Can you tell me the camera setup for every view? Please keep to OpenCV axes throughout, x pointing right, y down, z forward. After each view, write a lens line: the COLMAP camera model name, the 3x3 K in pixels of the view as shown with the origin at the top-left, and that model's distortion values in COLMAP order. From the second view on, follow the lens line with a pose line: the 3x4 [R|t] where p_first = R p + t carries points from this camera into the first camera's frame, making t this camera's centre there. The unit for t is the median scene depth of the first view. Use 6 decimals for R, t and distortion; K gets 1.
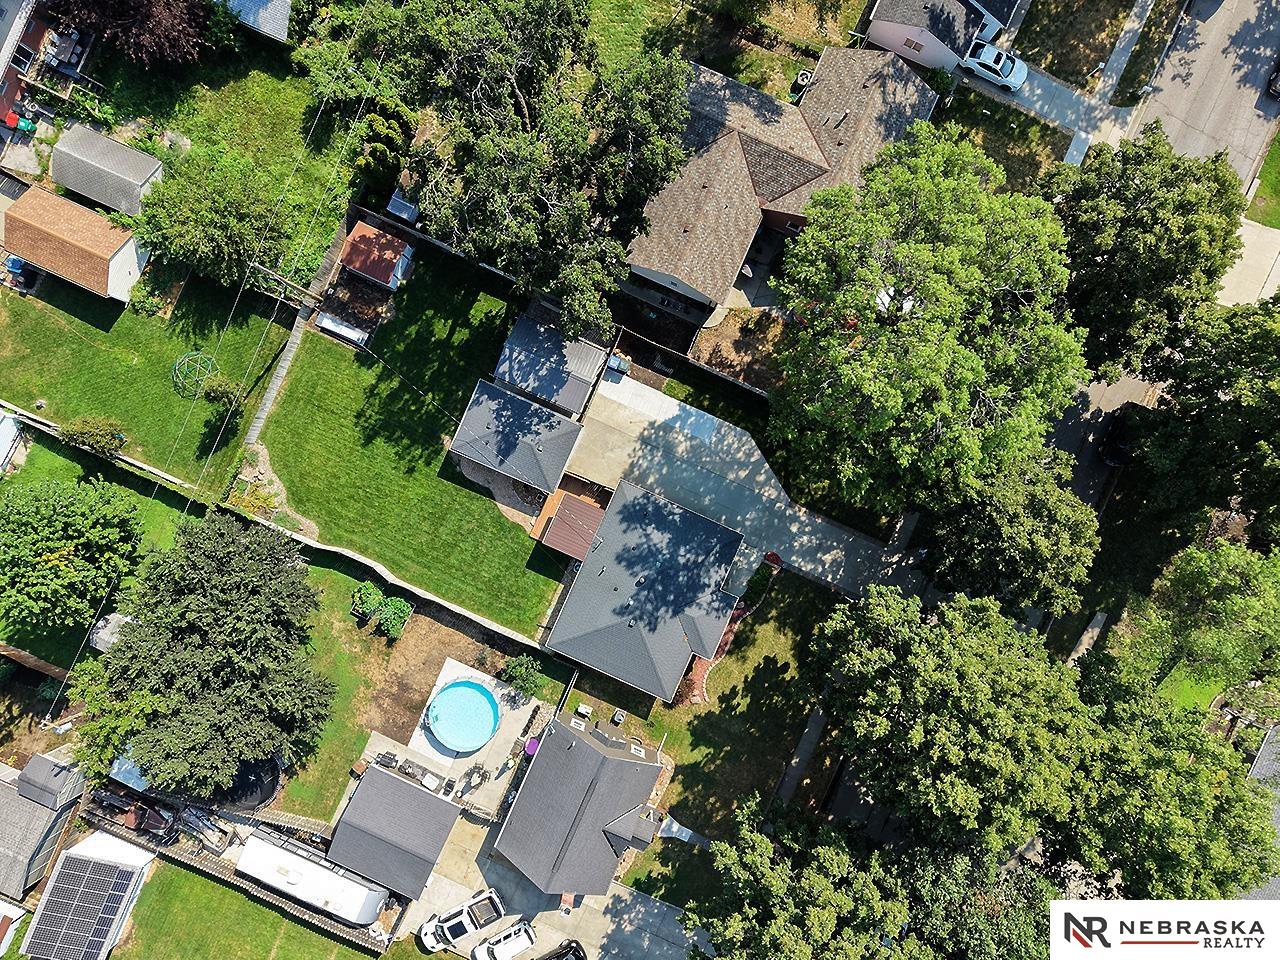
lens RADIAL K [[850.9, 0, 636.5], [0, 850.9, 477.7], [0, 0, 1]] dist [0.006413, 0.001198]
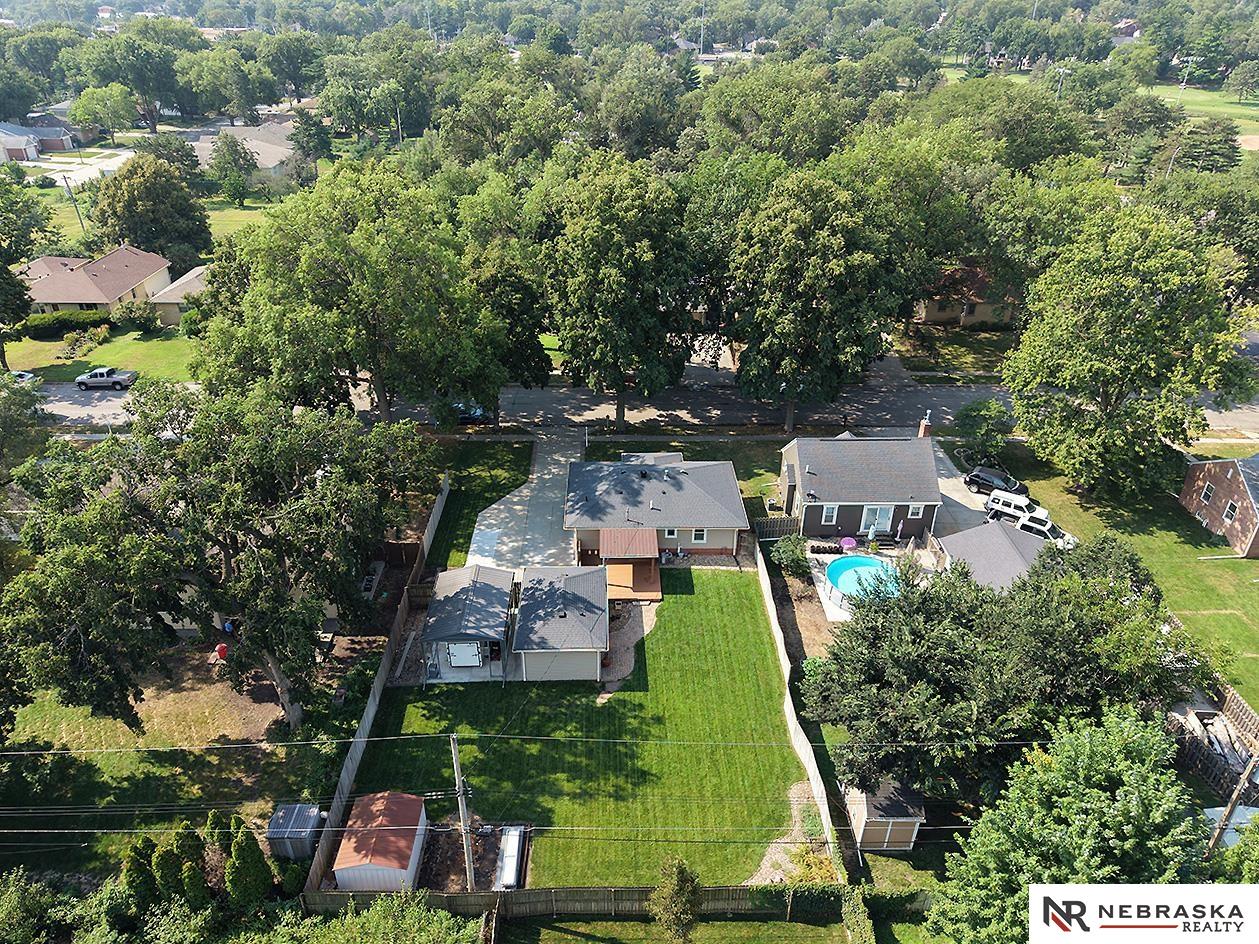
lens RADIAL K [[836.9, 0, 626.1], [0, 836.9, 469.7], [0, 0, 1]] dist [0.006413, 0.001198]
pose [[-0.430897, -0.458172, 0.777436, -0.751661], [0.902392, -0.214999, 0.373448, -0.272642], [-0.003955, 0.862470, 0.506093, 0.446722]]
